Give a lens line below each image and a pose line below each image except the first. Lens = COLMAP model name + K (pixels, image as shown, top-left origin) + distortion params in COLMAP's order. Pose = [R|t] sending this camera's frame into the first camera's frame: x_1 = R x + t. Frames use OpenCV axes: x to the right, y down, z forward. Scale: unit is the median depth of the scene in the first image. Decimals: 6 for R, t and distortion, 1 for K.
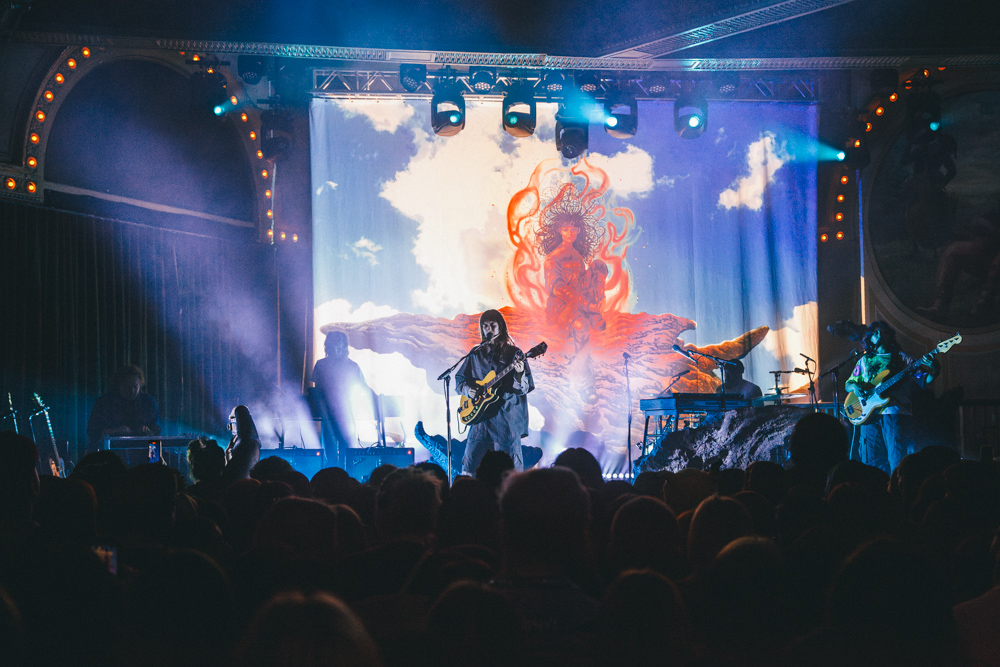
lens RADIAL K [[1215.5, 0, 519.7], [0, 1215.5, 358.5], [0, 0, 1]] dist [-0.039189, 0.000000]
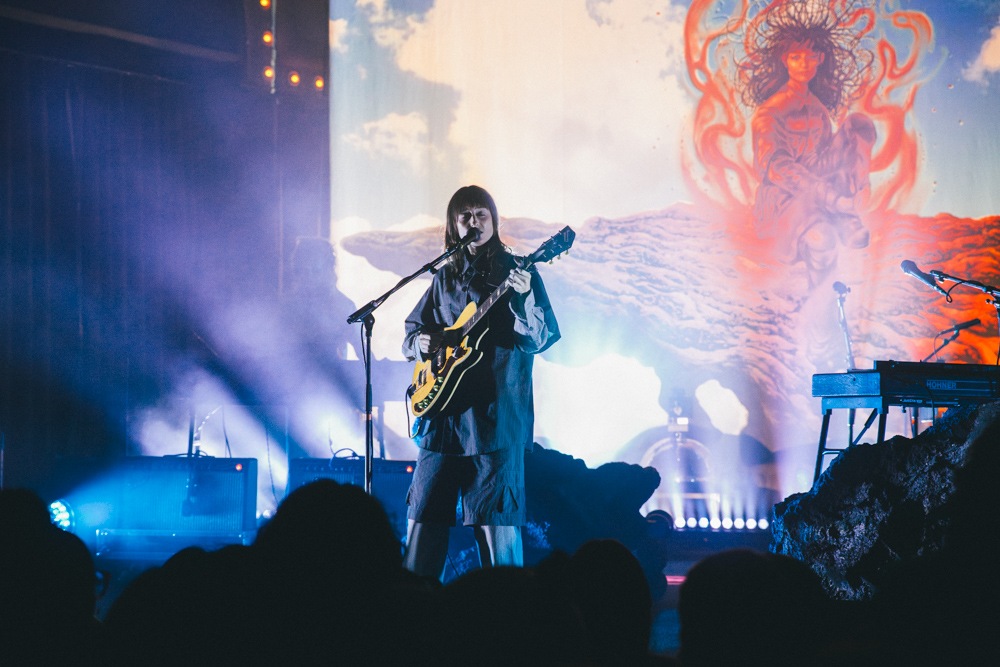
lens RADIAL K [[1886.3, 0, 496.8], [0, 1886.3, 332.8], [0, 0, 1]] dist [0.274591, 0.000000]
pose [[0.978781, 0.014565, -0.204389, 0.082755], [-0.012783, 0.999868, 0.010036, 0.007471], [0.204508, -0.007210, 0.978838, 0.158006]]
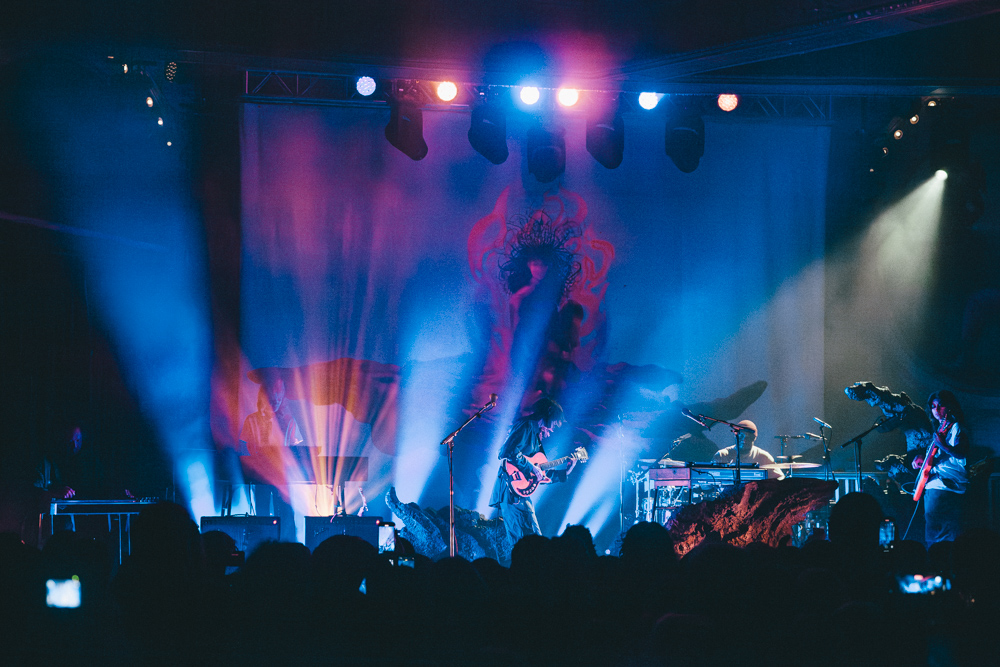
lens RADIAL K [[1610.0, 0, 499.0], [0, 1610.0, 339.4], [0, 0, 1]] dist [0.026158, 0.000000]
pose [[0.997748, 0.022575, 0.063155, -0.058905], [-0.020194, 0.999070, -0.038085, -0.009329], [-0.063956, 0.036724, 0.997277, -0.131507]]
